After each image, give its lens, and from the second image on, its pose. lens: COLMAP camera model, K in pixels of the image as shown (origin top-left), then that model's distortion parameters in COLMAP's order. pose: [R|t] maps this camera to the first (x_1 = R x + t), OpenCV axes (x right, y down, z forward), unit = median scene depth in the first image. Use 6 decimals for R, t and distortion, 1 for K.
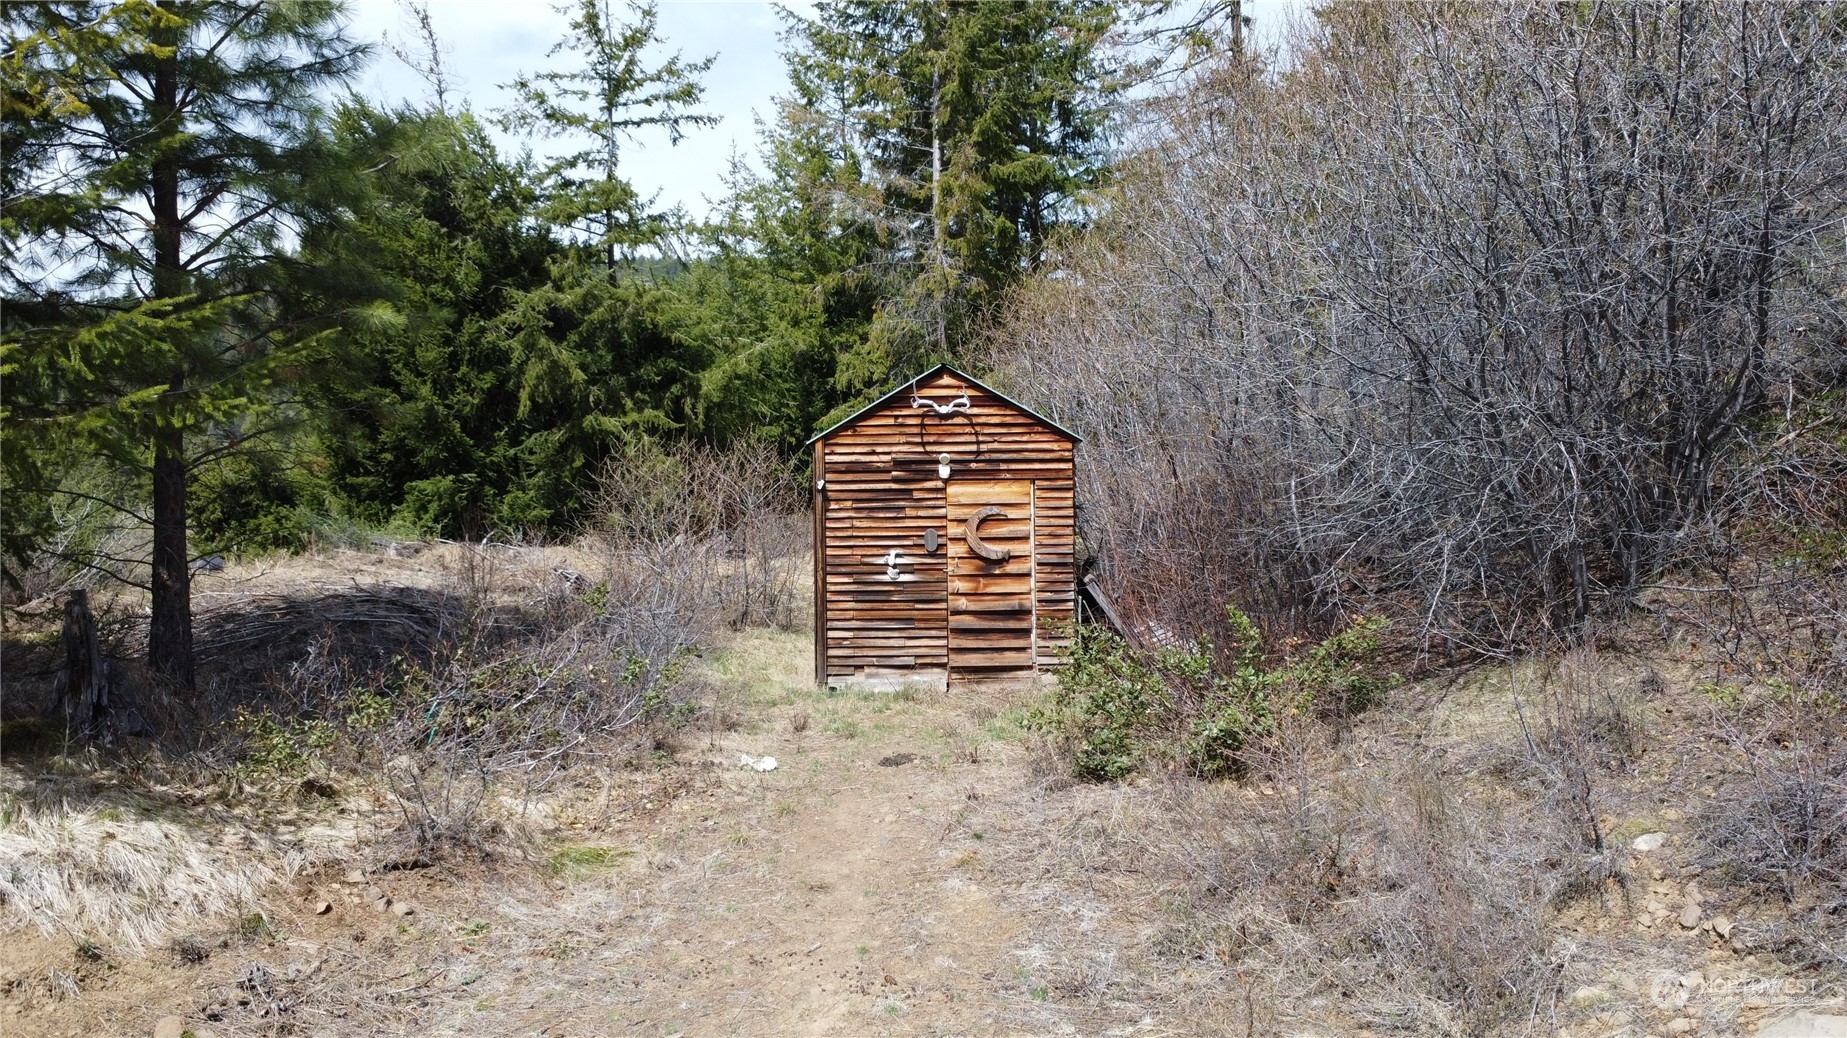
lens RADIAL K [[1390.2, 0, 919.6], [0, 1390.2, 501.5], [0, 0, 1]] dist [-0.003901, 0.005446]
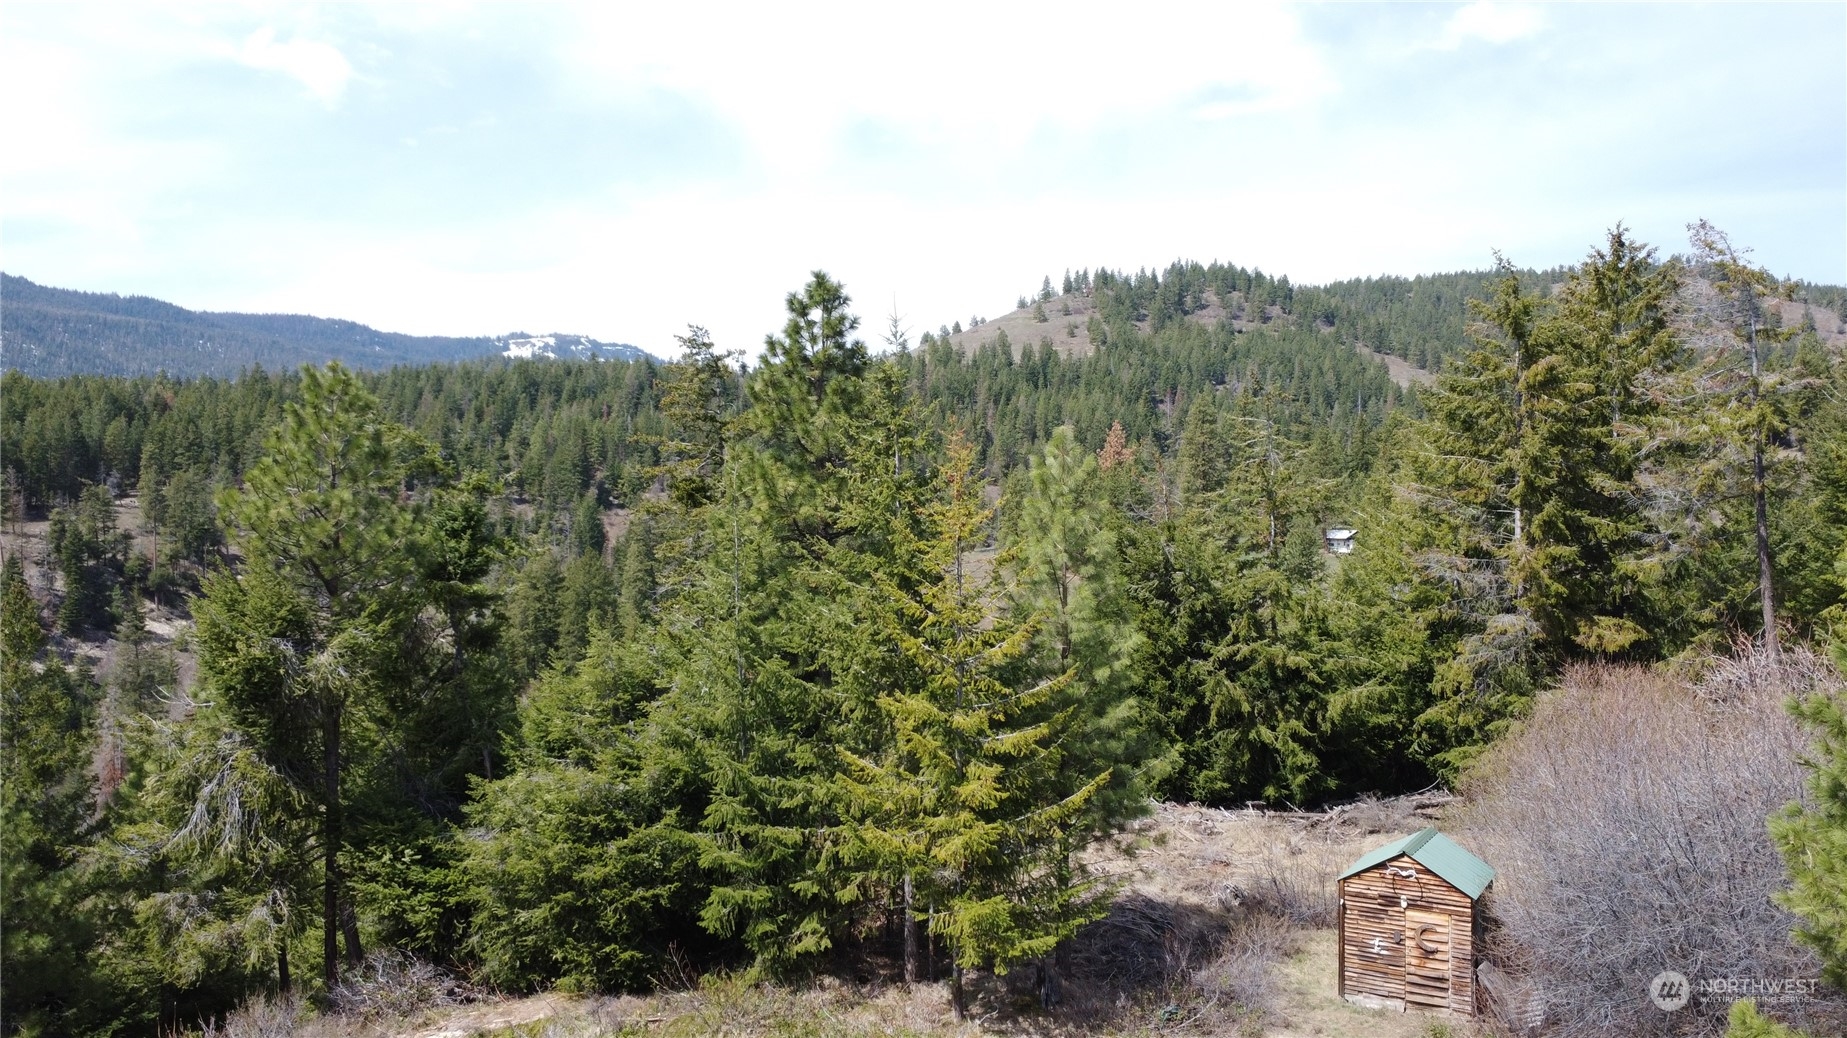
lens RADIAL K [[1390.2, 0, 915.6], [0, 1390.2, 529.6], [0, 0, 1]] dist [-0.003901, 0.005446]
pose [[0.876132, 0.011526, -0.481934, 0.185217], [-0.011595, 0.999929, 0.002835, -0.287498], [0.481932, 0.003104, 0.876203, -0.572037]]
